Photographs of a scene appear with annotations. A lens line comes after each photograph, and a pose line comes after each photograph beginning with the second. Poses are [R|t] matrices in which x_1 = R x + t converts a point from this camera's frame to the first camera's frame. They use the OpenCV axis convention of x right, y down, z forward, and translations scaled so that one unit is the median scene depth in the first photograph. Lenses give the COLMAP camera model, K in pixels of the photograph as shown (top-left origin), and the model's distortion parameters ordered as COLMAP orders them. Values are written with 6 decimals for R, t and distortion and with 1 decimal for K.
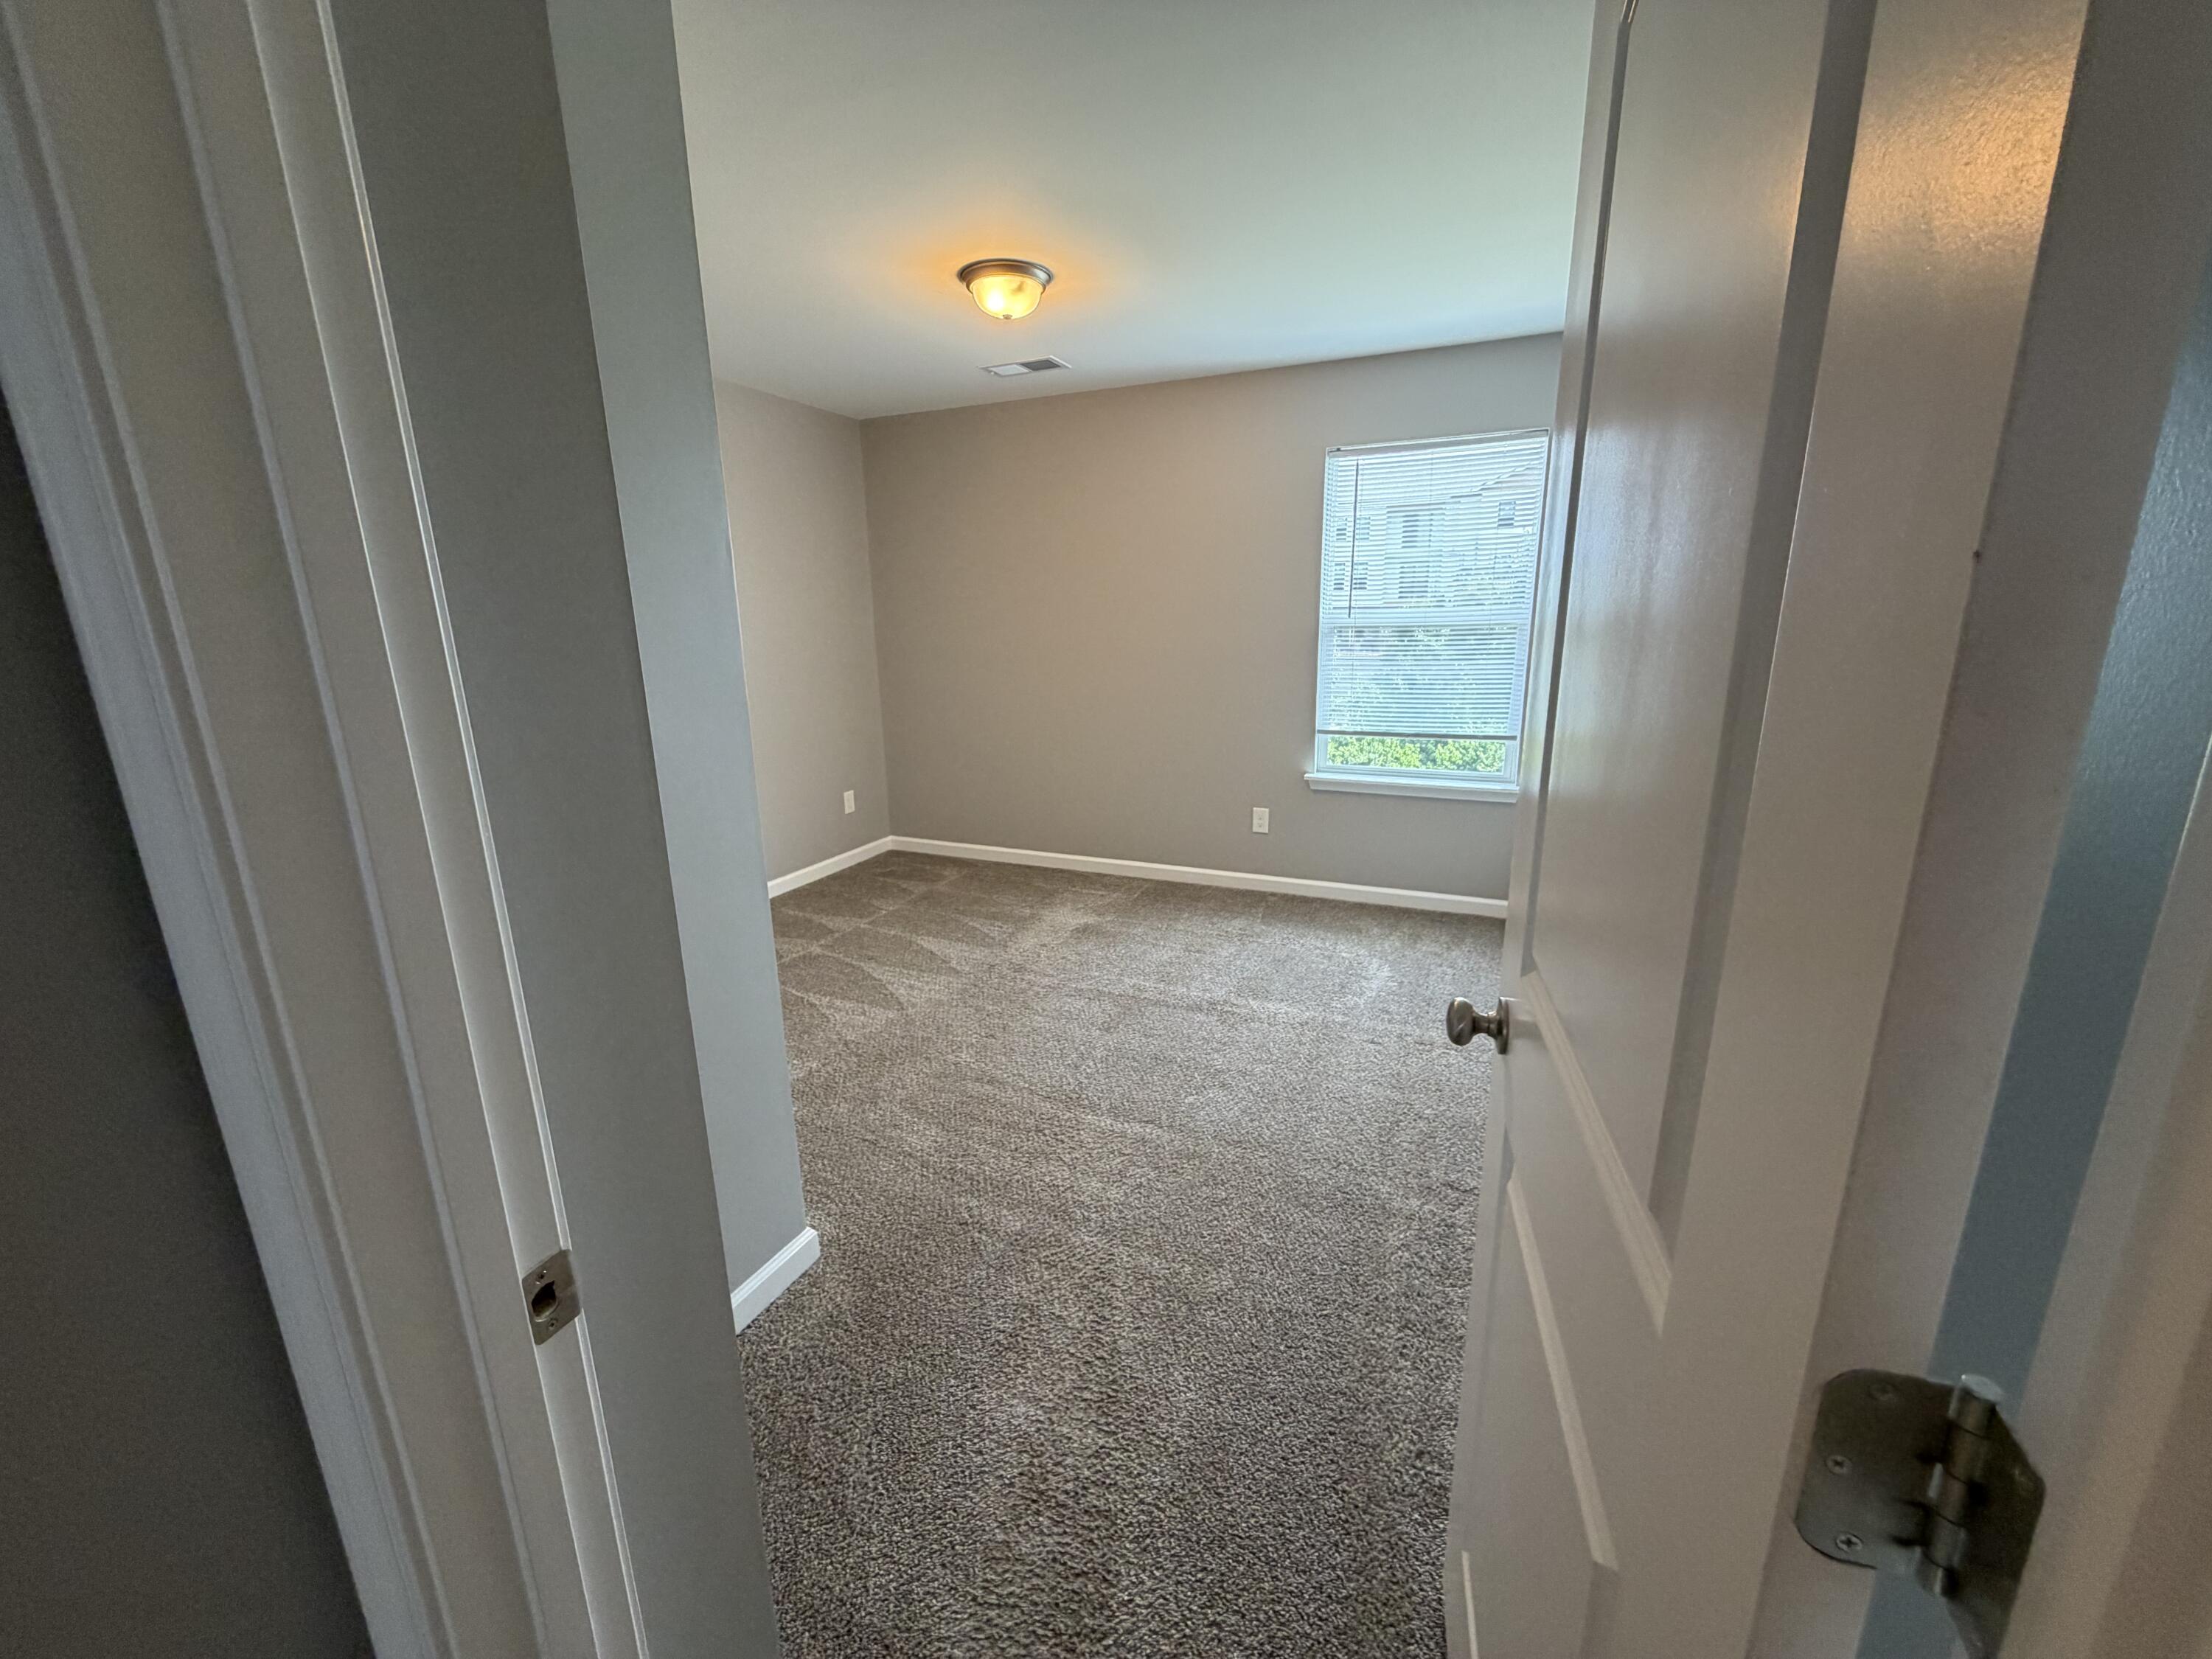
lens RADIAL K [[889.1, 0, 1104.6], [0, 889.1, 830.0], [0, 0, 1]] dist [0.000302, -0.000020]
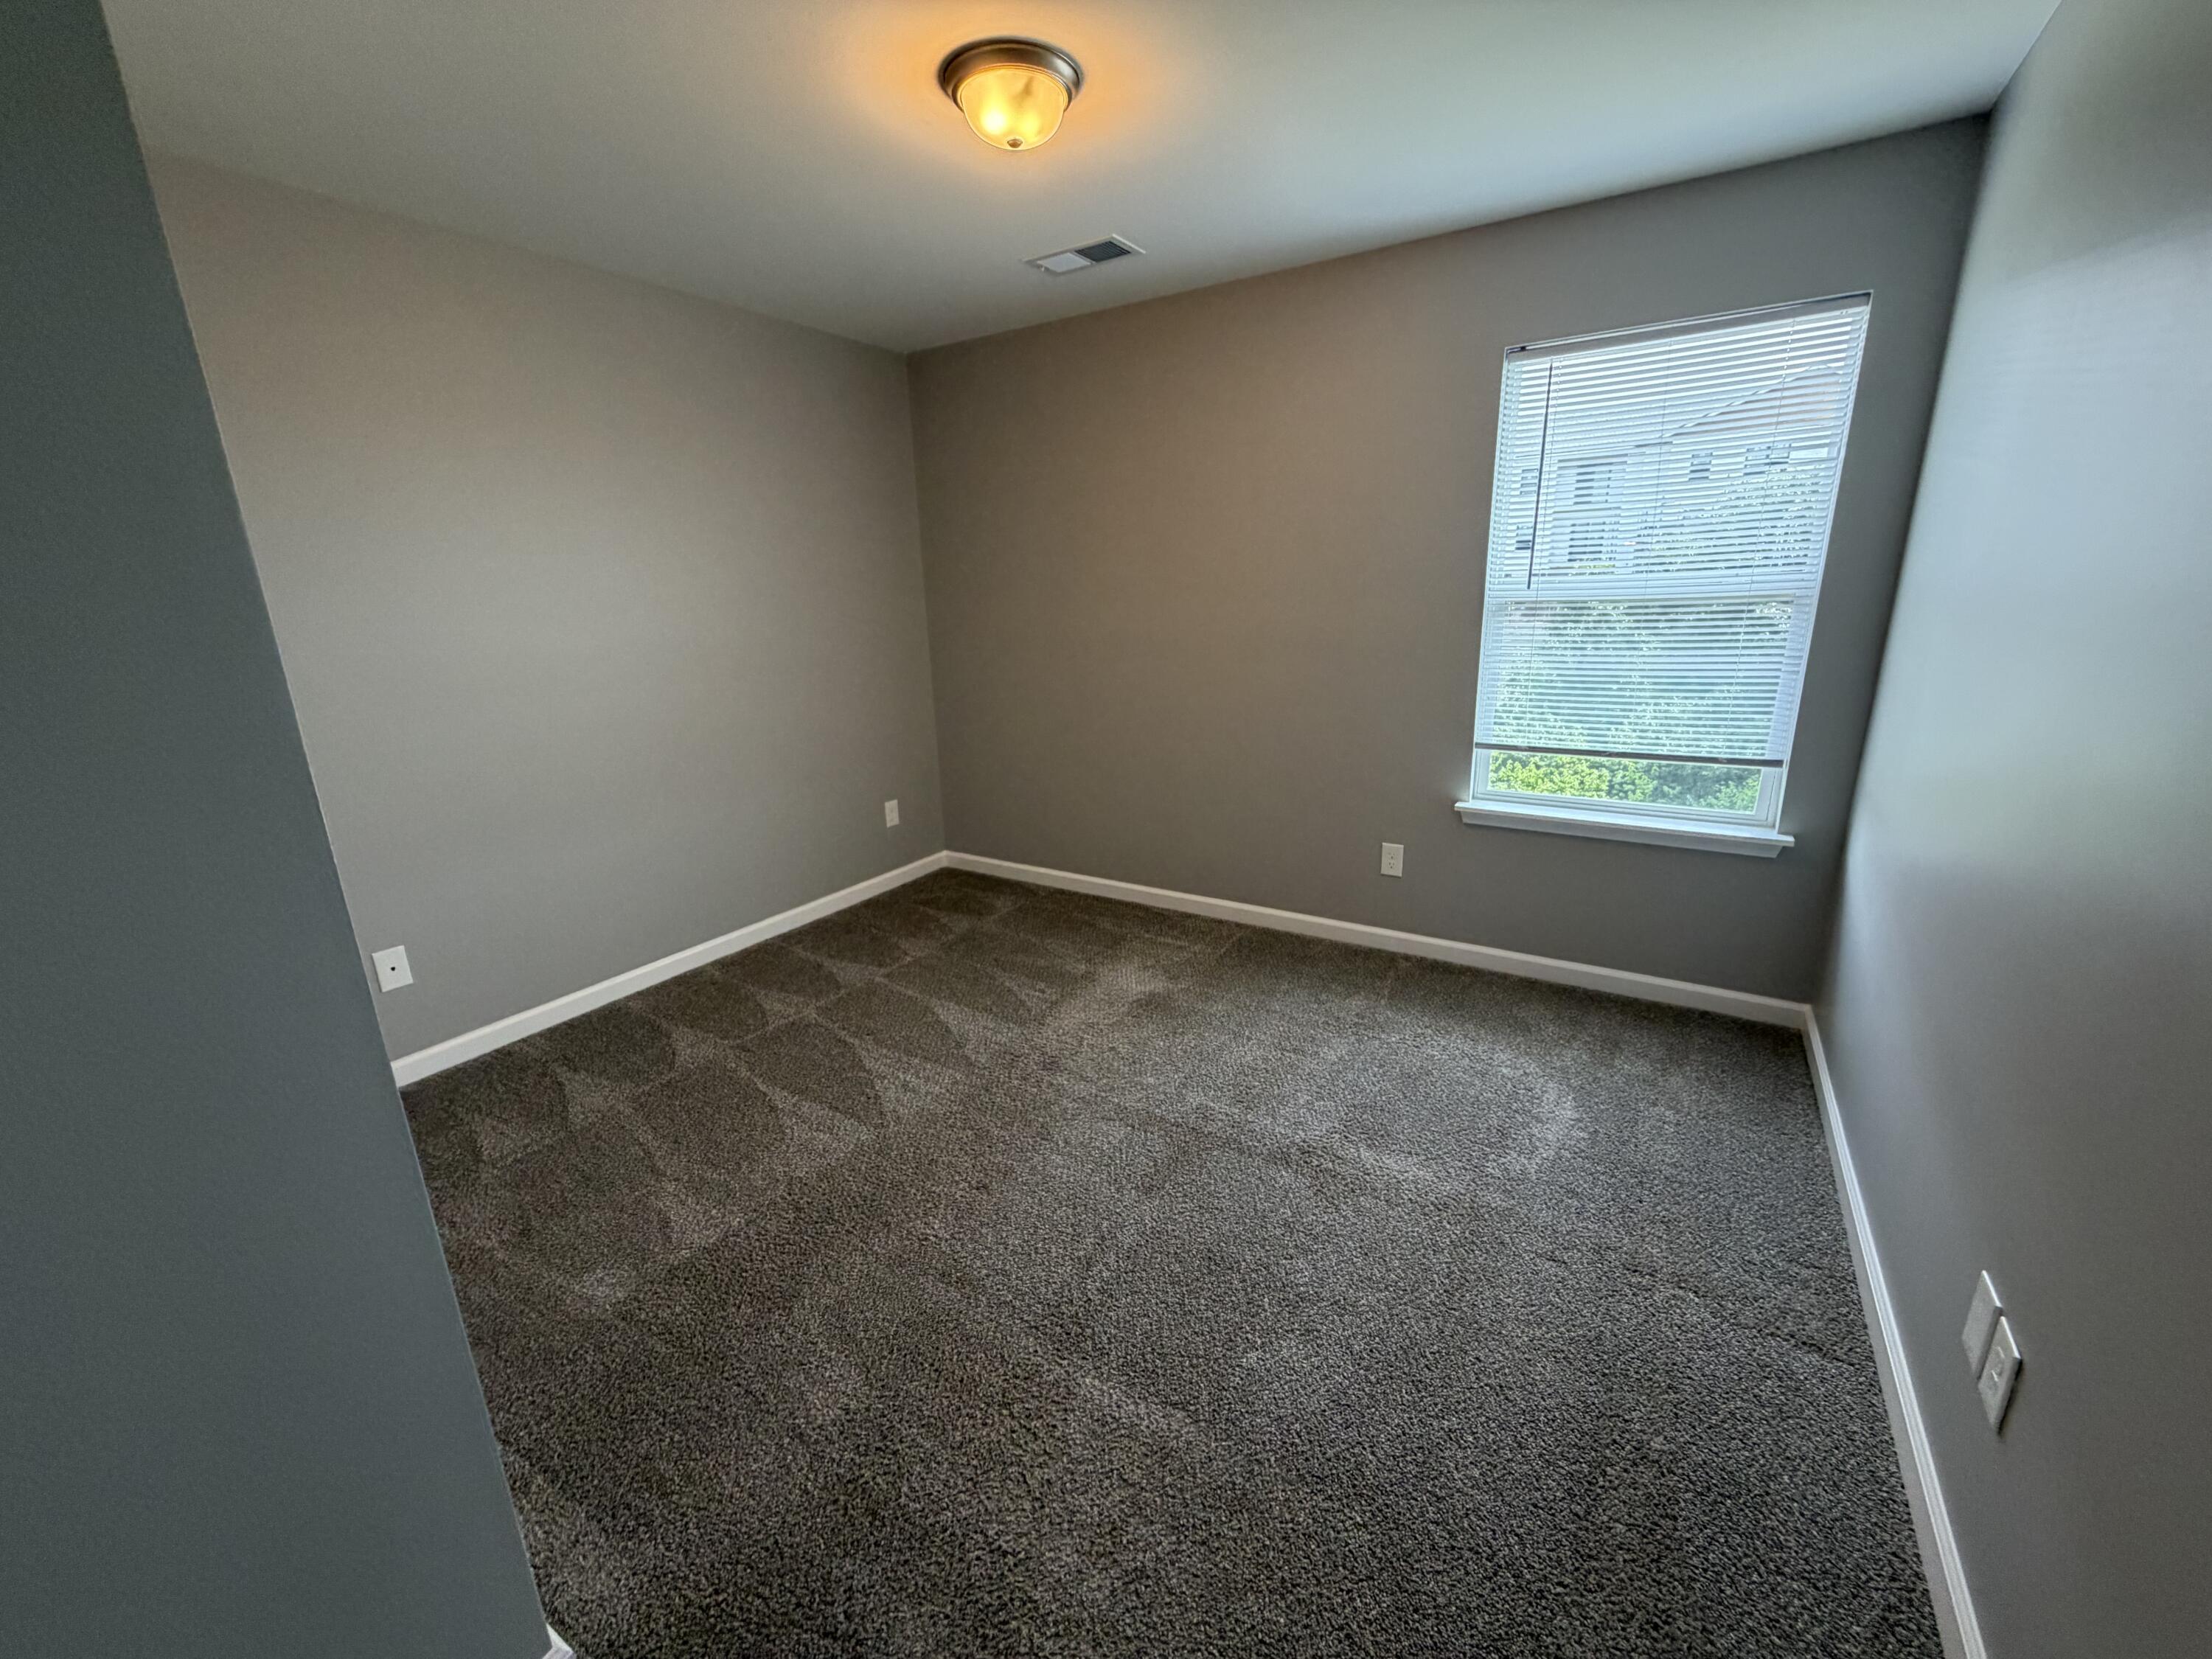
lens RADIAL K [[906.1, 0, 1096.9], [0, 906.1, 831.9], [0, 0, 1]] dist [0.000051, 0.000392]
pose [[0.988279, 0.028798, -0.149920, 0.048518], [-0.024293, 0.999199, 0.031797, -0.061182], [0.150716, -0.027783, 0.988187, 0.230966]]
